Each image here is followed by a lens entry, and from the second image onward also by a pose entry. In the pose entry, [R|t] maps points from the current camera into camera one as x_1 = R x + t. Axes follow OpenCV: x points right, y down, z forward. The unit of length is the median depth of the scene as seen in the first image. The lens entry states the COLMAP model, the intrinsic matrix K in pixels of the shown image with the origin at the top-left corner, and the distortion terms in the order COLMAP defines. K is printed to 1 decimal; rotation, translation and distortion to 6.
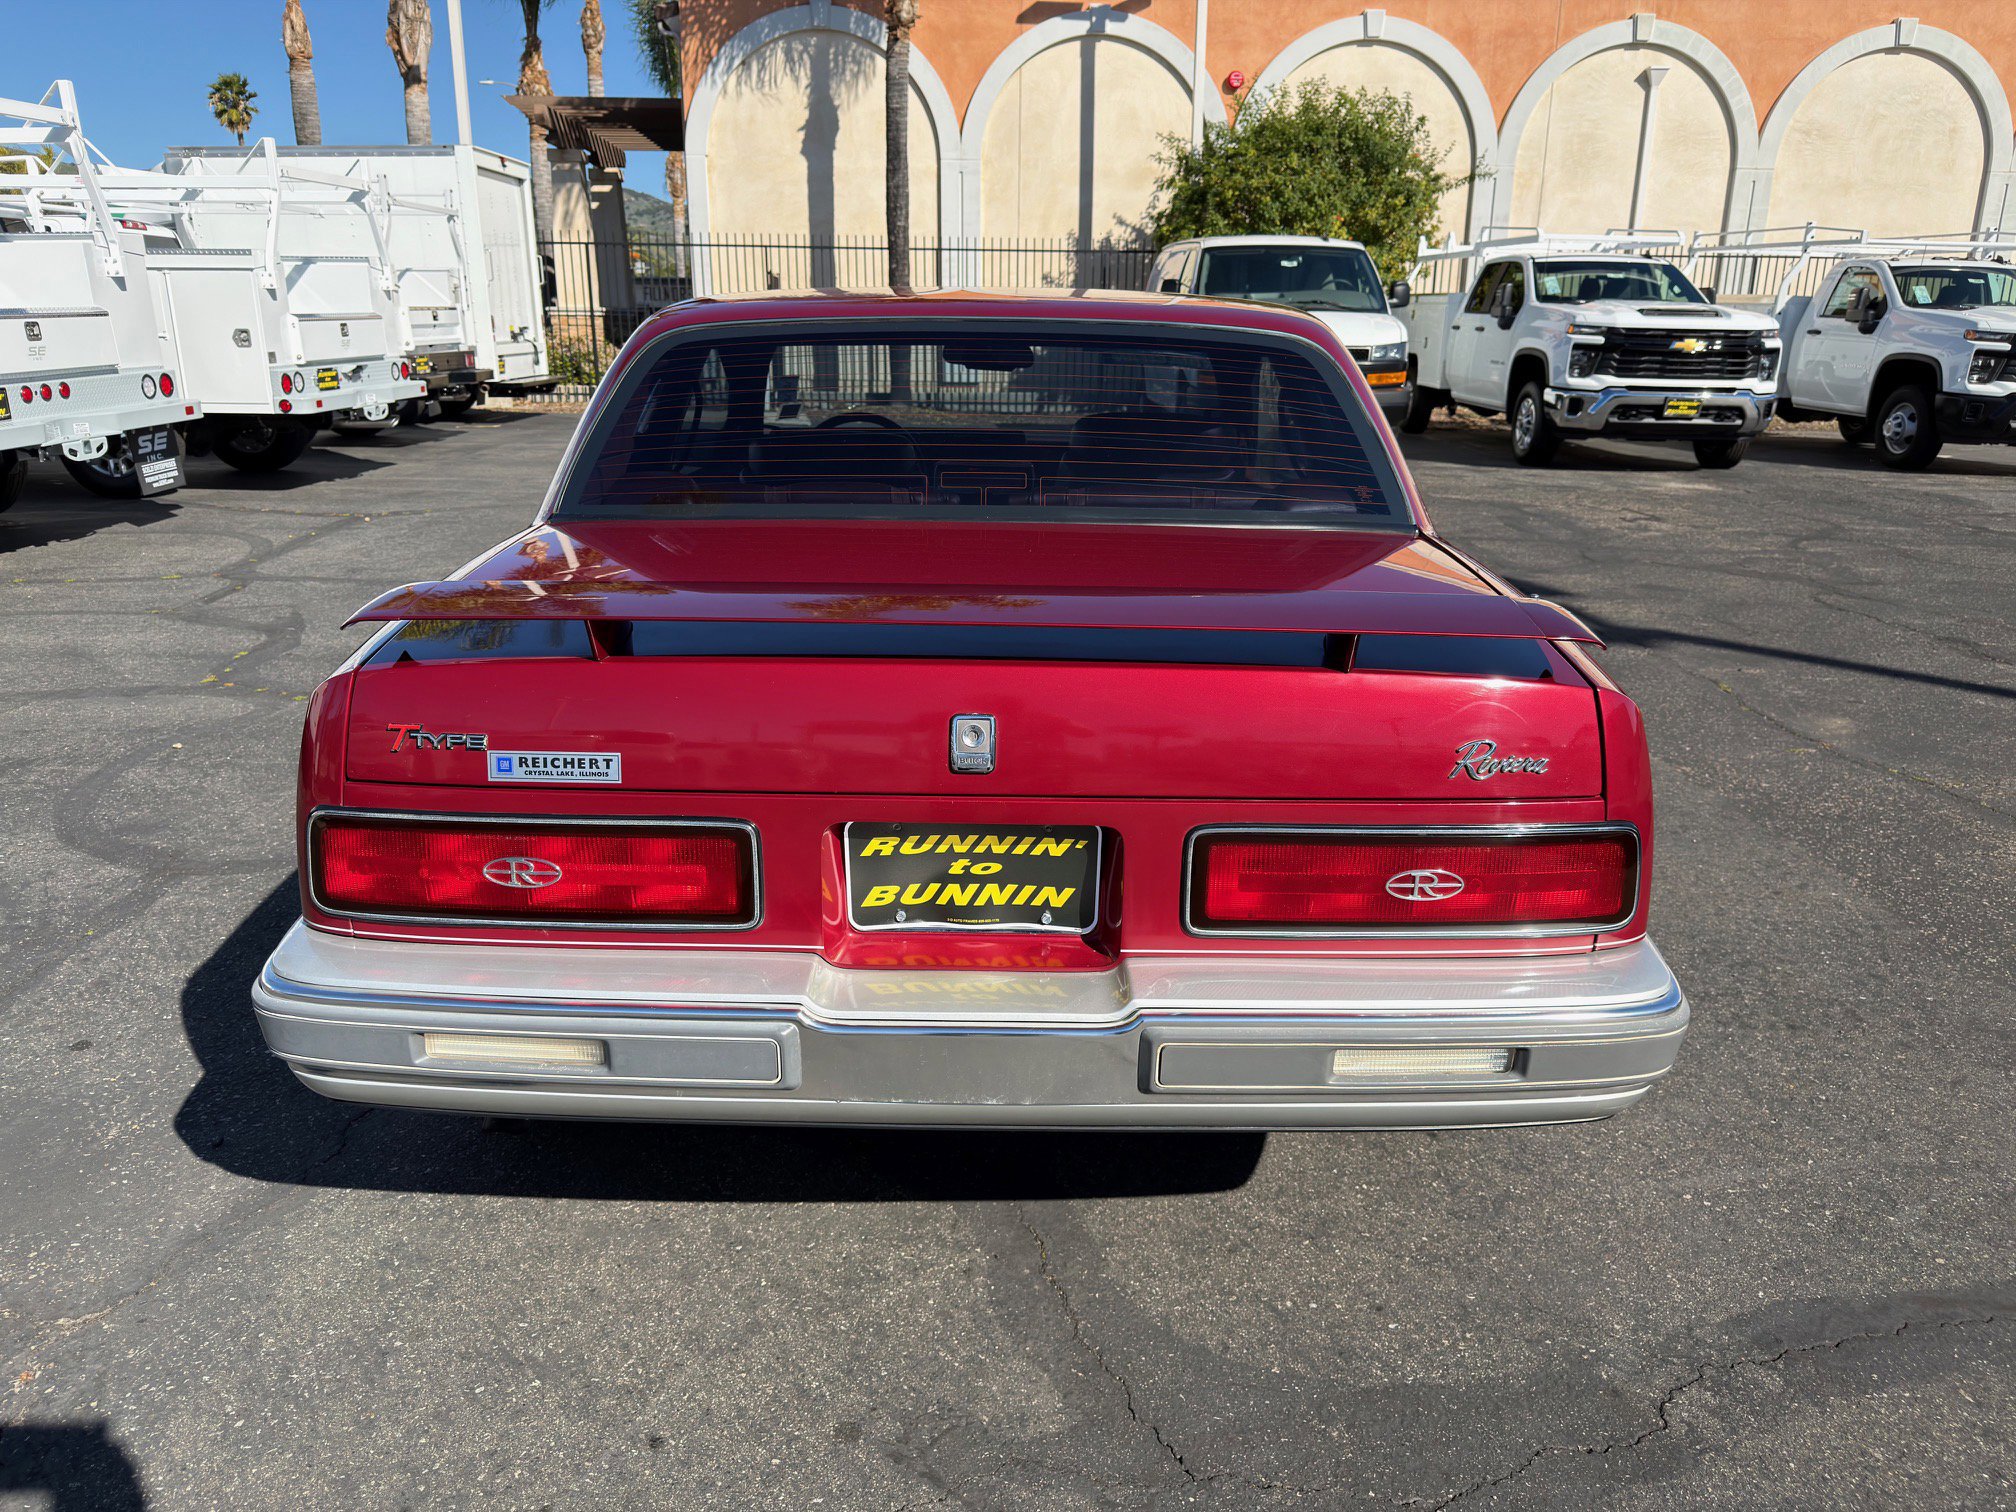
lens RADIAL K [[1454.8, 0, 1002.6], [0, 1454.8, 755.9], [0, 0, 1]] dist [0.007236, -0.012780]
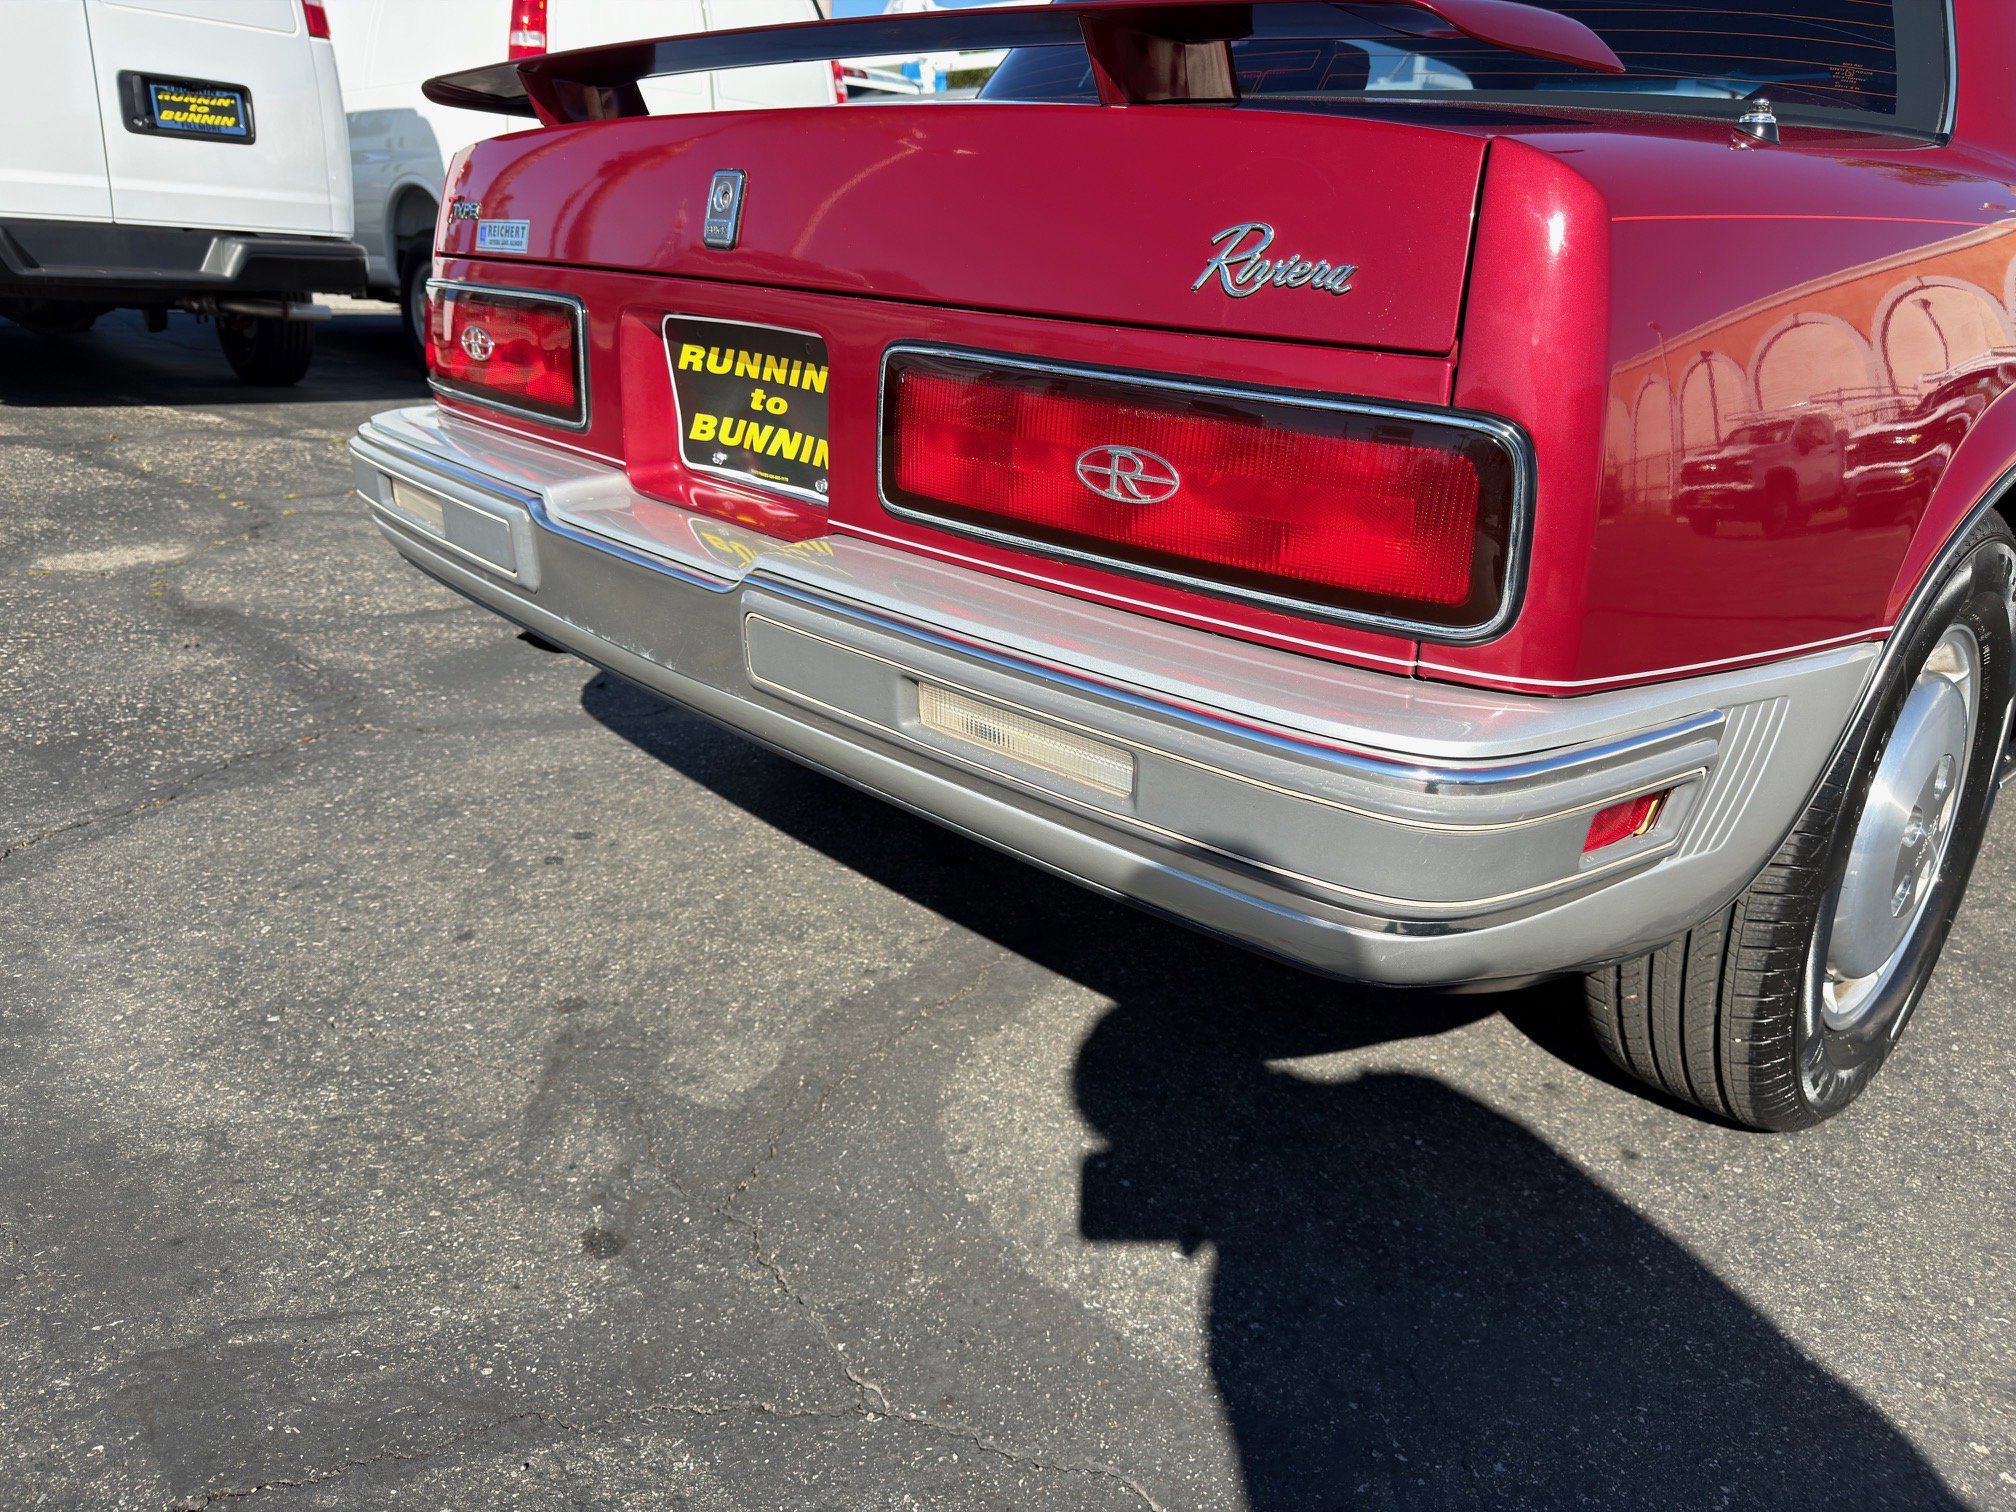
lens RADIAL K [[1457.2, 0, 993.4], [0, 1457.2, 764.2], [0, 0, 1]] dist [0.004068, -0.008181]
pose [[0.672976, 0.264646, -0.690700, 0.195139], [-0.247349, 0.960561, 0.127043, 0.039306], [0.697081, 0.085347, 0.711895, 0.154131]]
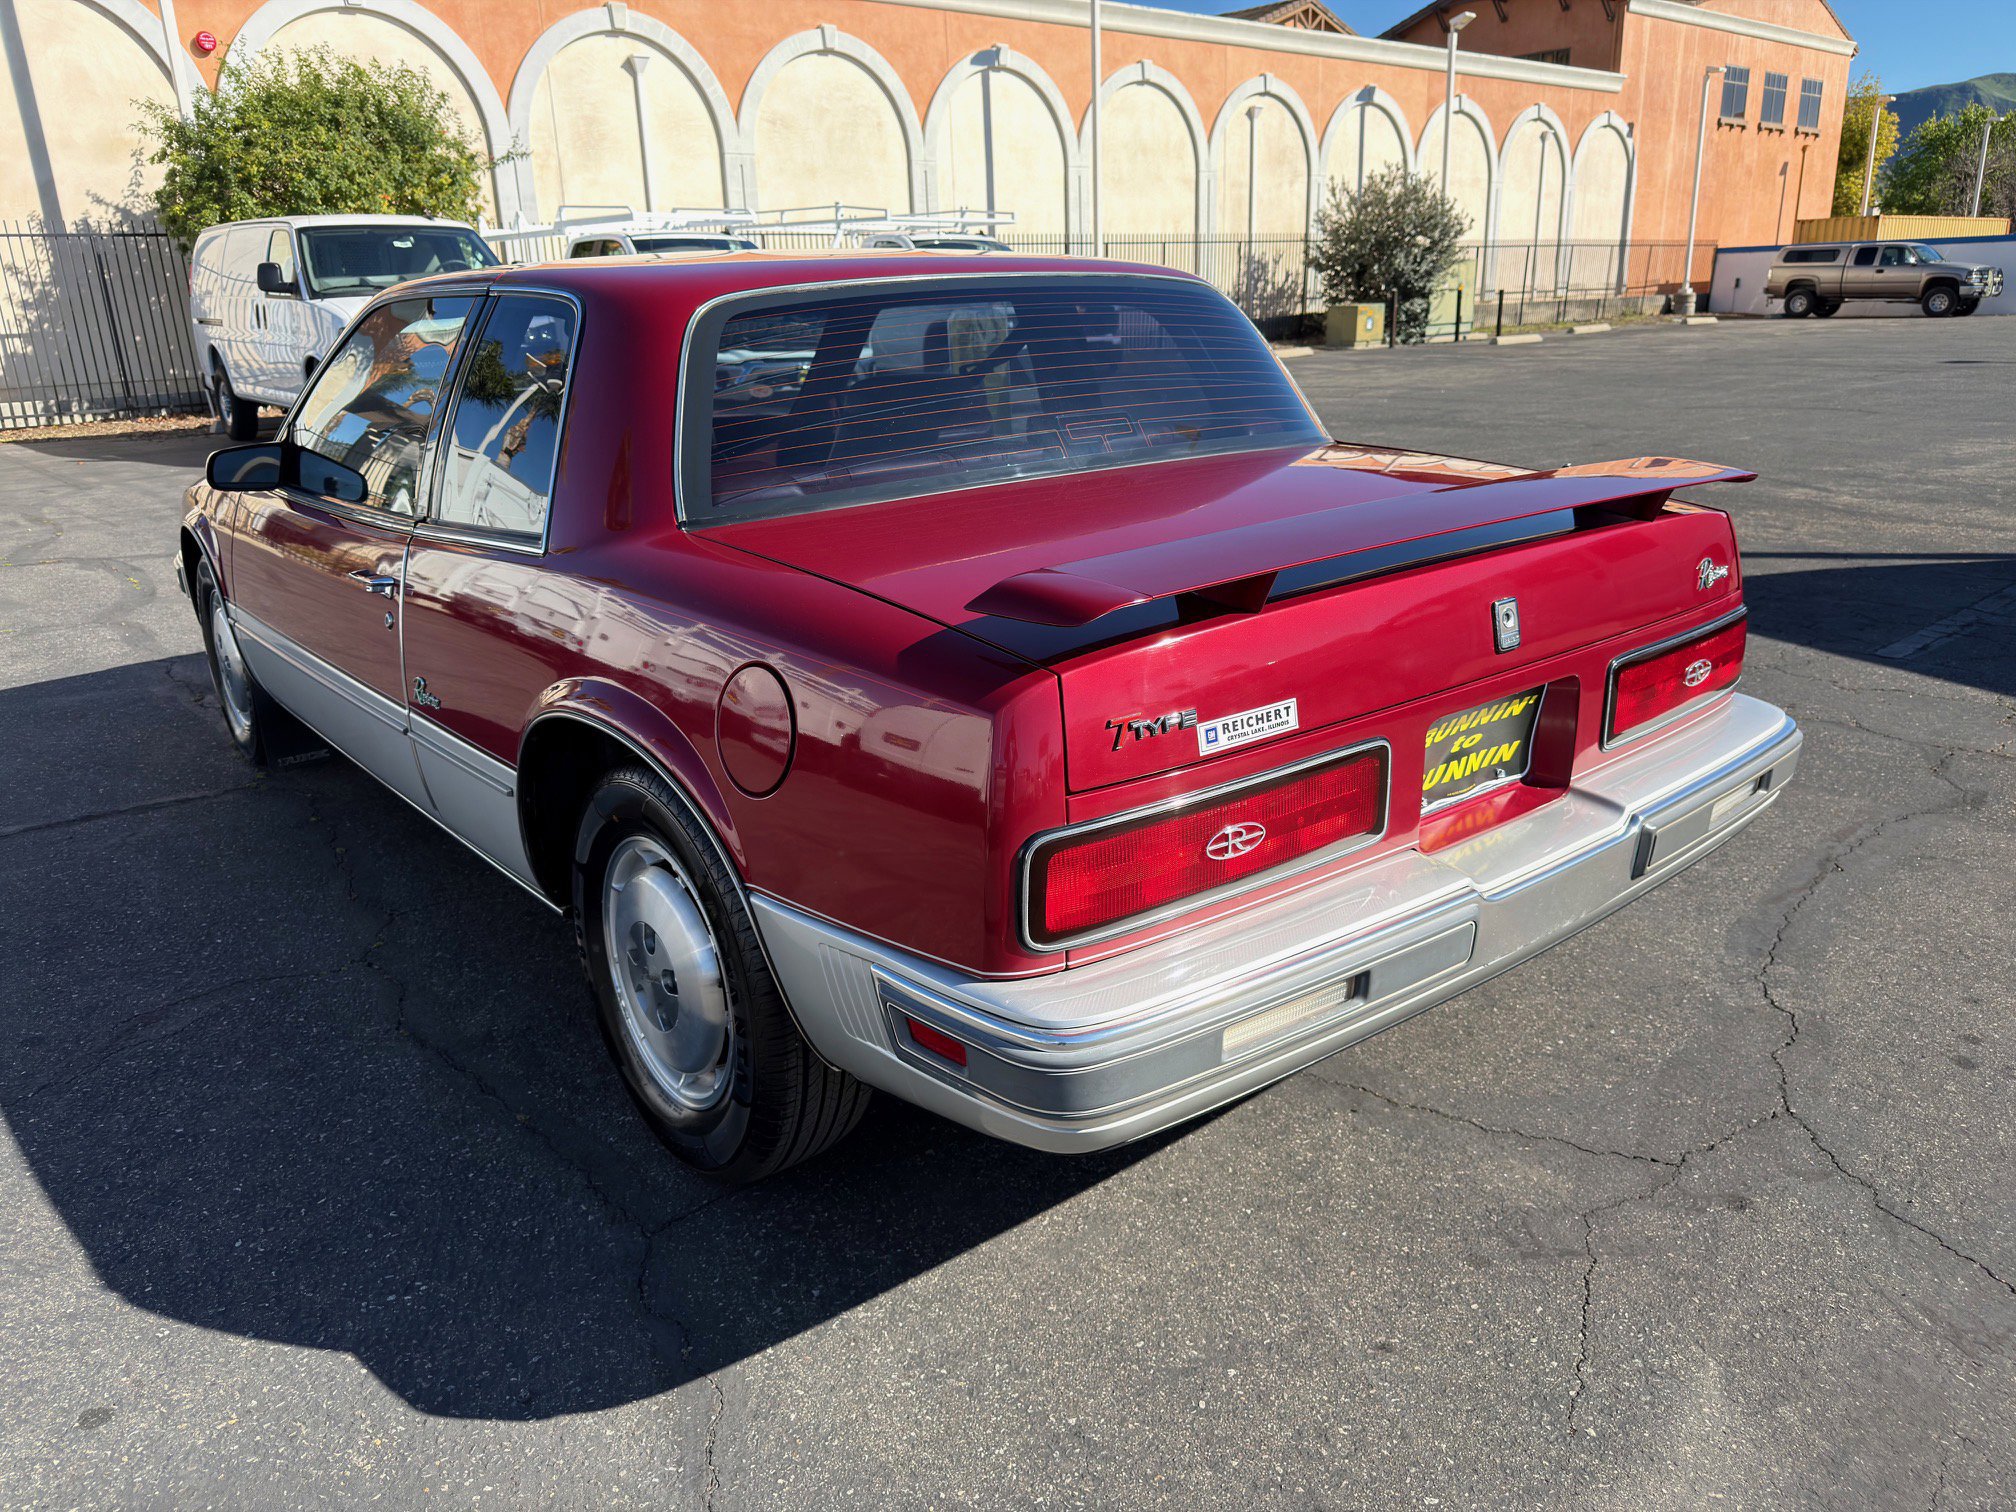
lens RADIAL K [[1454.8, 0, 1002.6], [0, 1454.8, 755.9], [0, 0, 1]] dist [0.007236, -0.012780]
pose [[0.771482, -0.224765, 0.595228, -0.283122], [0.218875, 0.972180, 0.083421, -0.025101], [-0.597419, 0.065923, 0.799215, 0.089985]]
